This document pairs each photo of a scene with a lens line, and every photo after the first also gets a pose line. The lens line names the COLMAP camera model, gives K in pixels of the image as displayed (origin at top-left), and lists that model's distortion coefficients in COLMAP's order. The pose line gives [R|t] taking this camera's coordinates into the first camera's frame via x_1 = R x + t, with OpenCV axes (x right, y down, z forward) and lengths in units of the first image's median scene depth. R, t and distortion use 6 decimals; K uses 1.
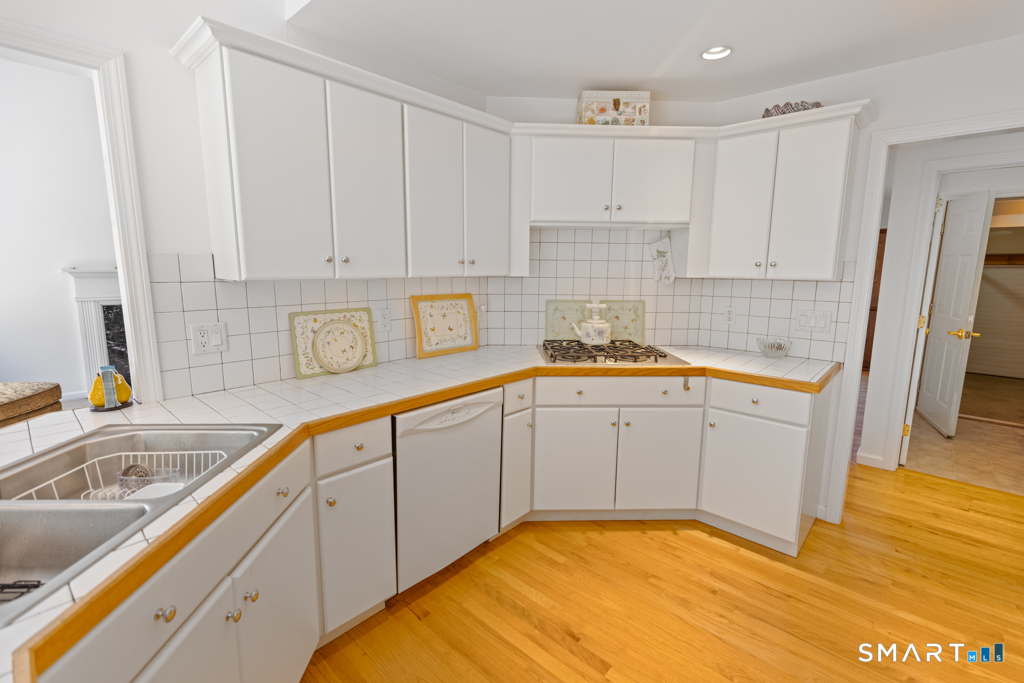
lens RADIAL K [[459.2, 0, 520.6], [0, 459.2, 339.9], [0, 0, 1]] dist [0.004979, 0.000024]
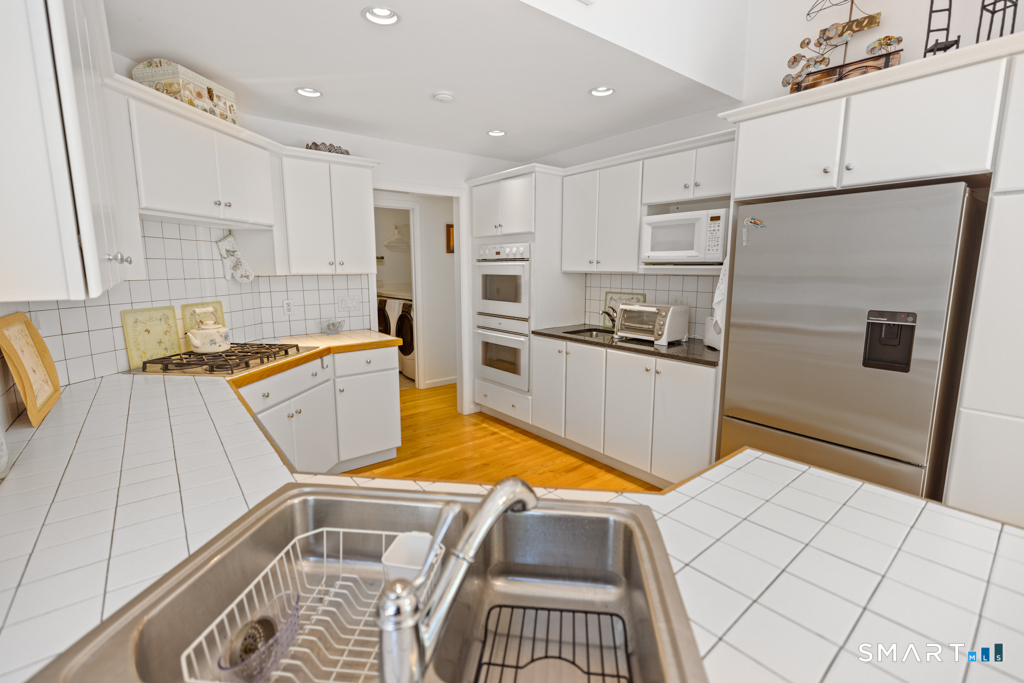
lens RADIAL K [[459.2, 0, 514.1], [0, 459.2, 340.8], [0, 0, 1]] dist [0.004979, 0.000024]
pose [[0.137911, -0.167793, 0.976128, -0.710065], [0.159018, 0.976511, 0.145392, -0.055609], [-0.977596, 0.135171, 0.161354, 0.305336]]
